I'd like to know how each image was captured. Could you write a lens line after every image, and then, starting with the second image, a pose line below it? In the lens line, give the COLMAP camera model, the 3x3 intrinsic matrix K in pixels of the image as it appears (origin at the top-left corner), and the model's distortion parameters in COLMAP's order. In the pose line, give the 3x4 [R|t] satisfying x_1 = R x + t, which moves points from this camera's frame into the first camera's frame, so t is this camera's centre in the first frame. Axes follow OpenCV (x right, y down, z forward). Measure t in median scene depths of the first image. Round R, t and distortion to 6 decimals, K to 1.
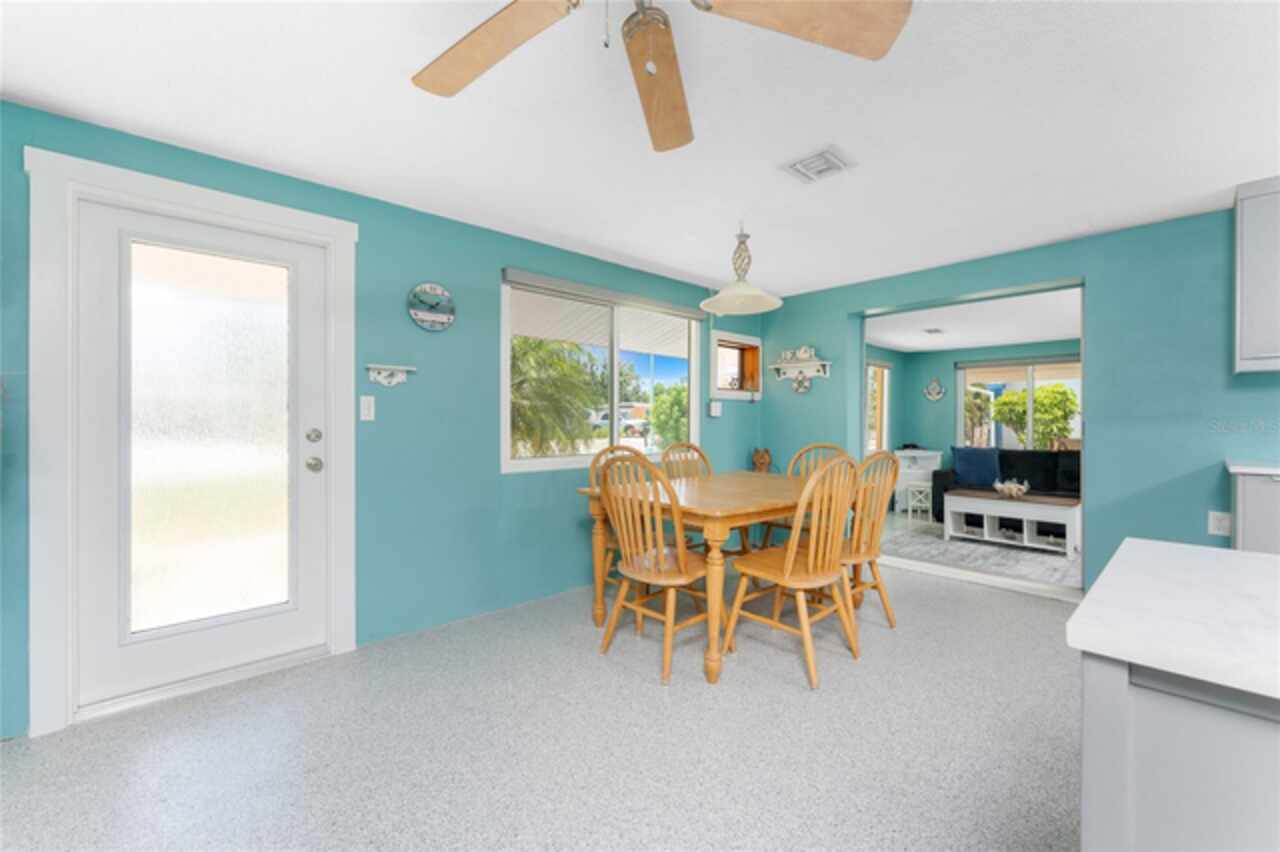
lens RADIAL K [[549.7, 0, 640.0], [0, 549.7, 426.0], [0, 0, 1]] dist [-0.000060, -0.000108]
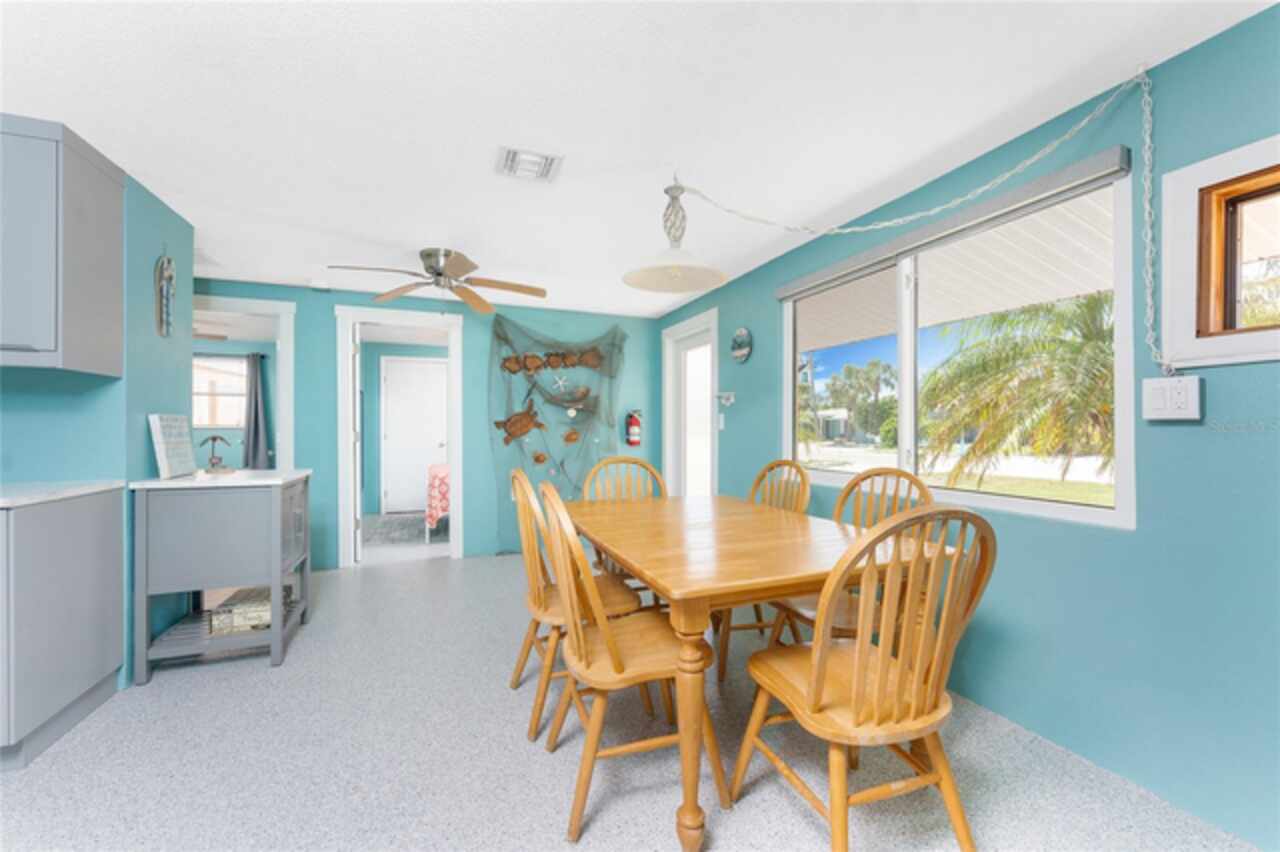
lens RADIAL K [[515.6, 0, 628.1], [0, 515.6, 425.9], [0, 0, 1]] dist [0.014397, -0.000231]
pose [[-0.389733, -0.005903, -0.920909, 0.883837], [-0.009136, 0.999955, -0.002543, -0.012997], [0.920883, 0.007422, -0.389769, 1.230385]]
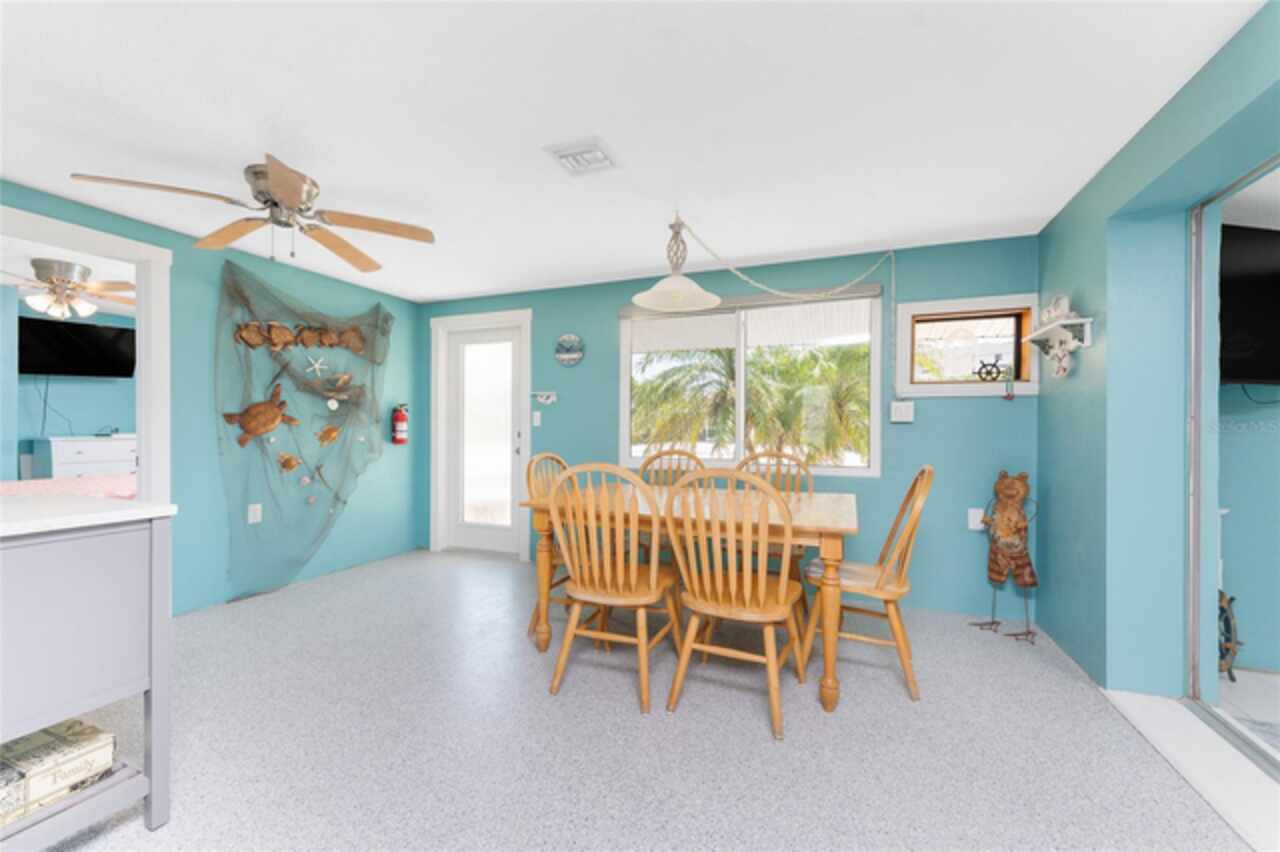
lens RADIAL K [[515.6, 0, 628.1], [0, 515.6, 425.9], [0, 0, 1]] dist [0.014397, -0.000231]
pose [[0.389911, -0.000696, -0.920852, 0.957986], [-0.013146, 0.999894, -0.006322, -0.004035], [0.920759, 0.014571, 0.389860, 0.603244]]
